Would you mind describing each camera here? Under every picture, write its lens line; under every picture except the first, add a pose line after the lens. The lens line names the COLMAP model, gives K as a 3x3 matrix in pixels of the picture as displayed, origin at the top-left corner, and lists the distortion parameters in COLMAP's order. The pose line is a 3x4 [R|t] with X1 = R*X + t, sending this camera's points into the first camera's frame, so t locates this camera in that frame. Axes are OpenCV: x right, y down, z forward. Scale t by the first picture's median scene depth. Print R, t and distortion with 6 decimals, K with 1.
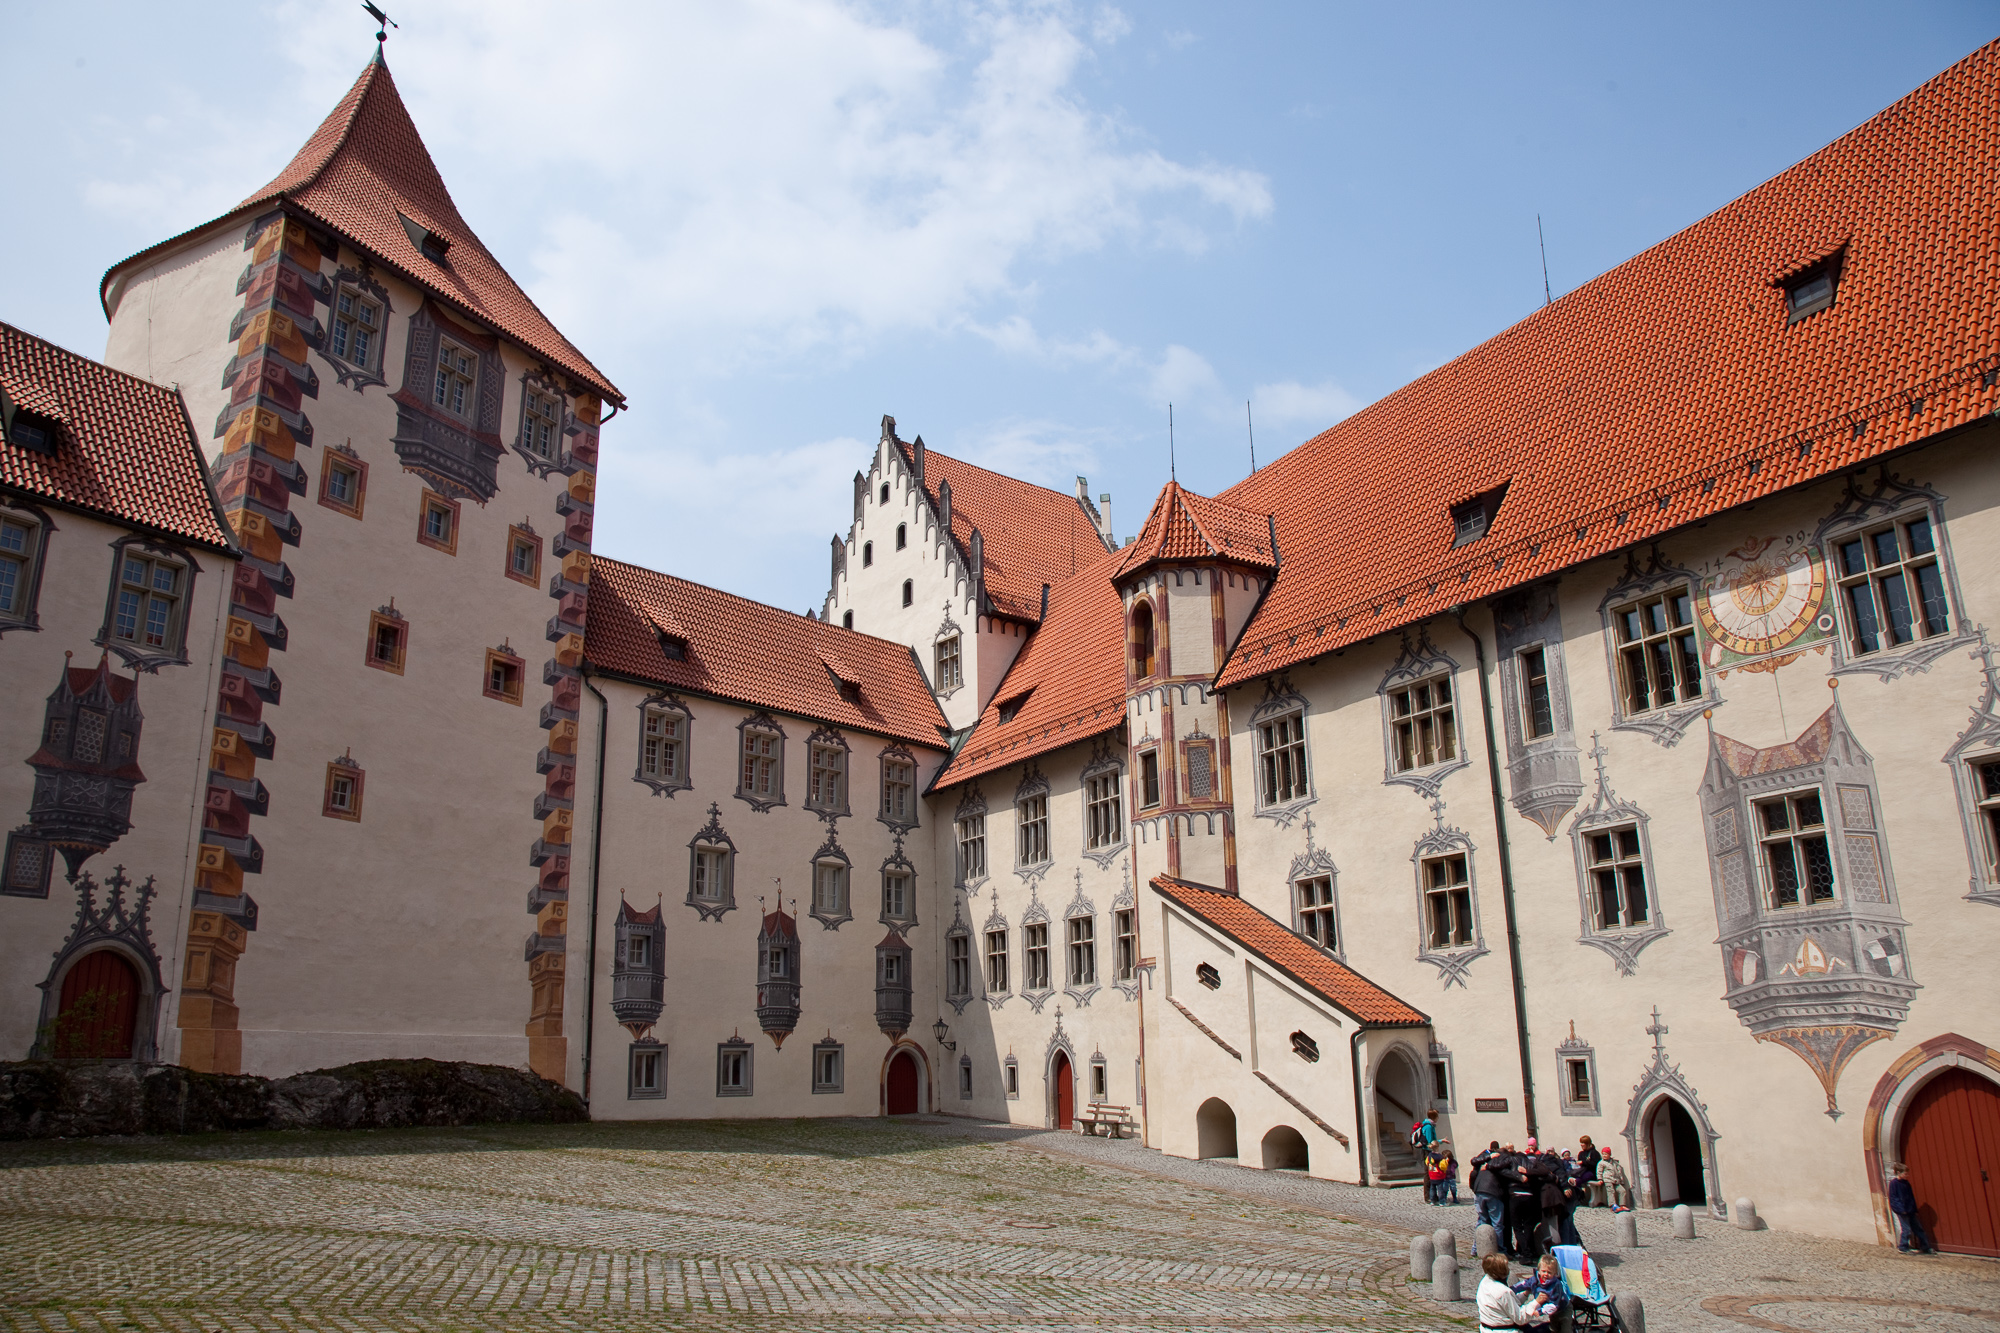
lens RADIAL K [[1438.4, 0, 1000.0], [0, 1438.4, 666.5], [0, 0, 1]] dist [-0.125622, 0.081696]
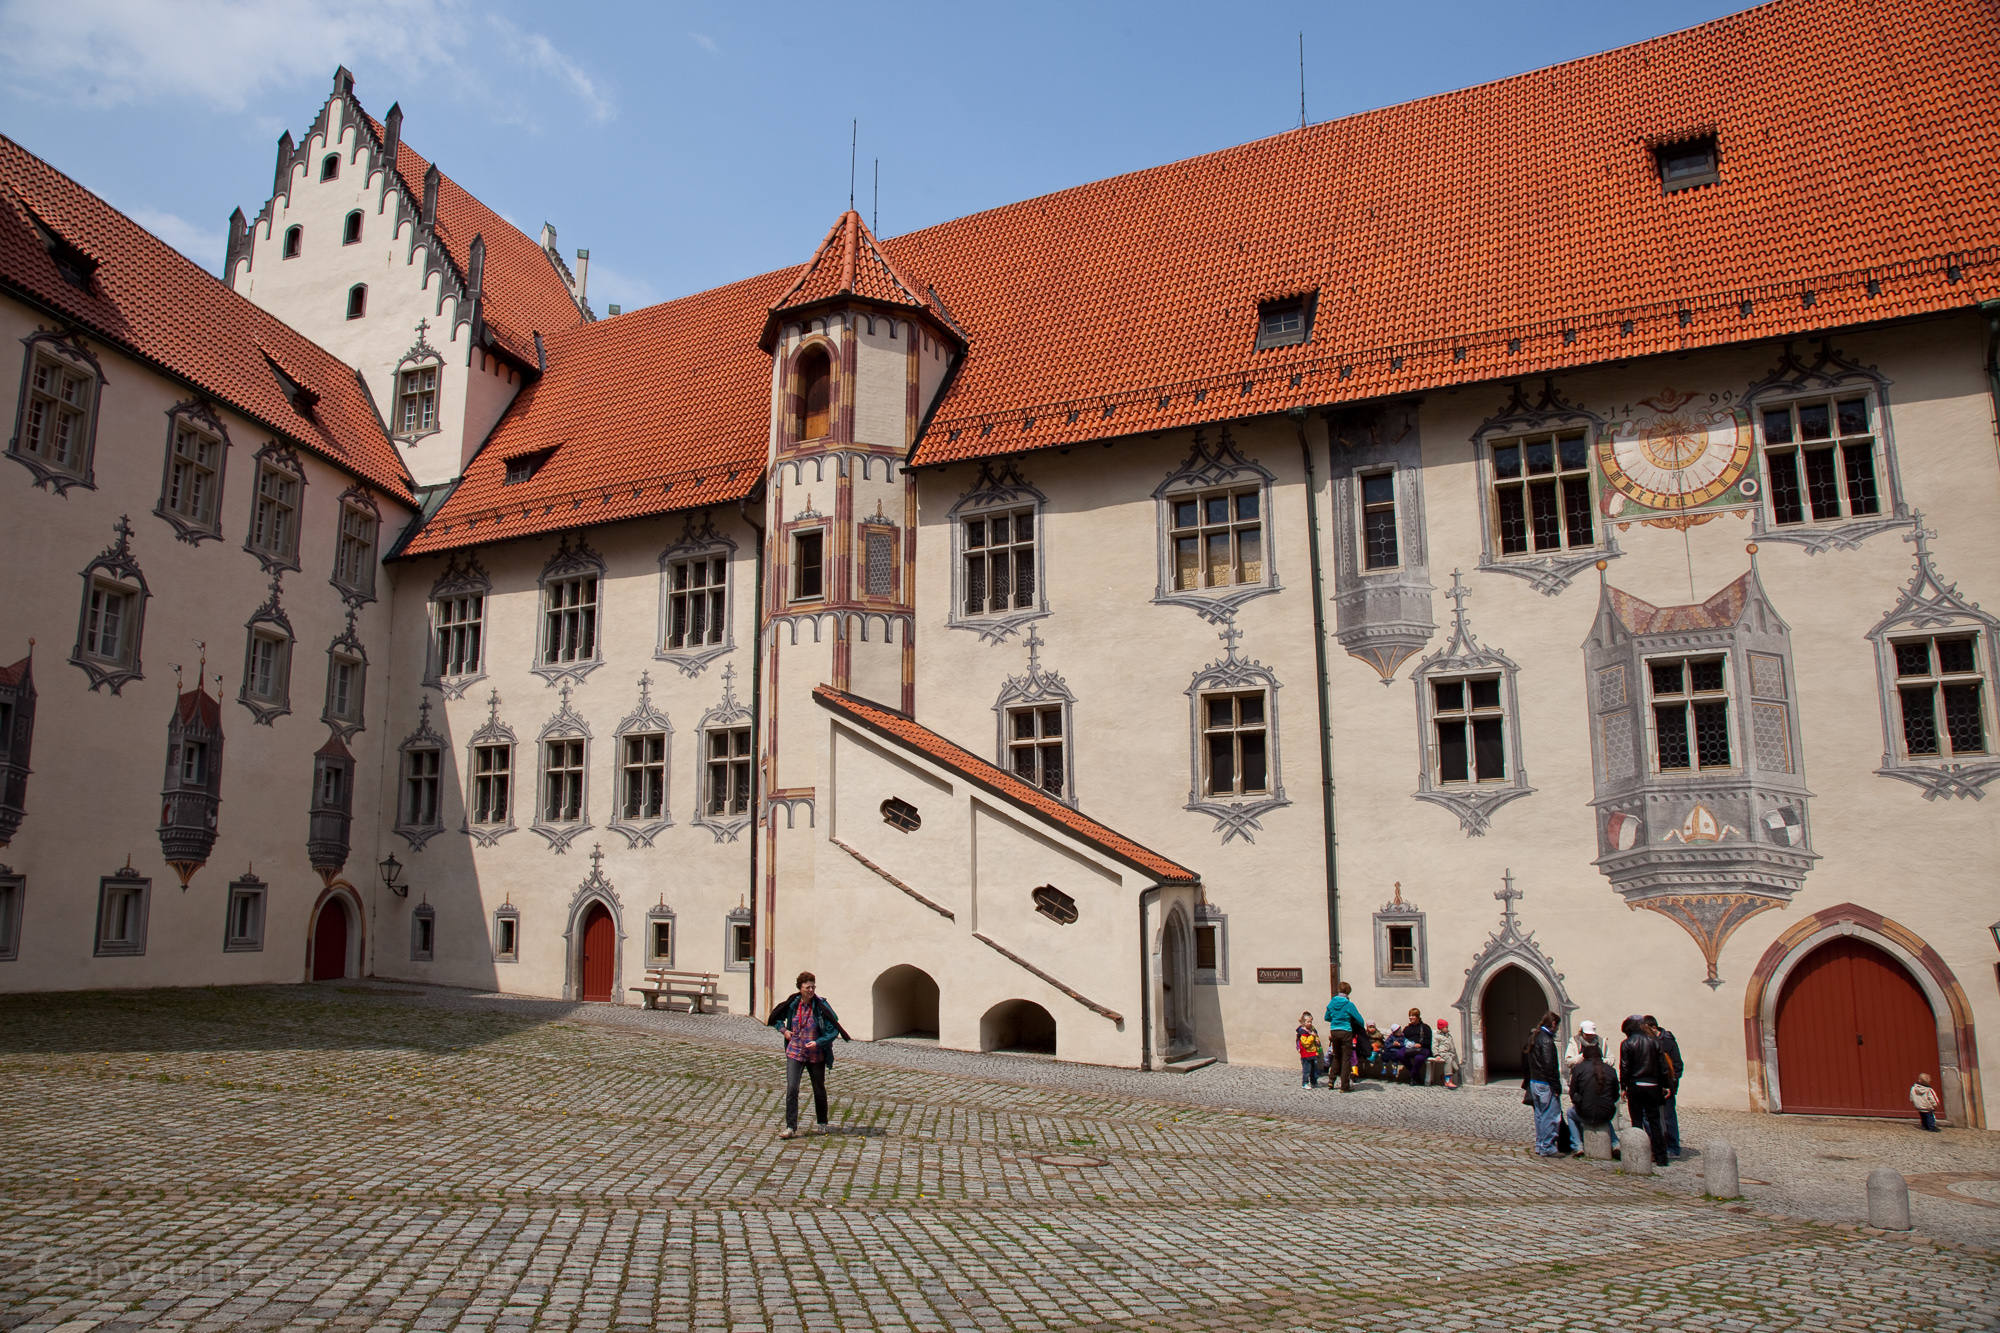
lens RADIAL K [[1393.5, 0, 988.3], [0, 1393.5, 667.9], [0, 0, 1]] dist [-0.124510, 0.078440]
pose [[0.835605, 0.111034, 0.537992, -0.281973], [-0.156563, 0.986878, 0.039496, 0.113892], [-0.526548, -0.117233, 0.842024, 0.382509]]
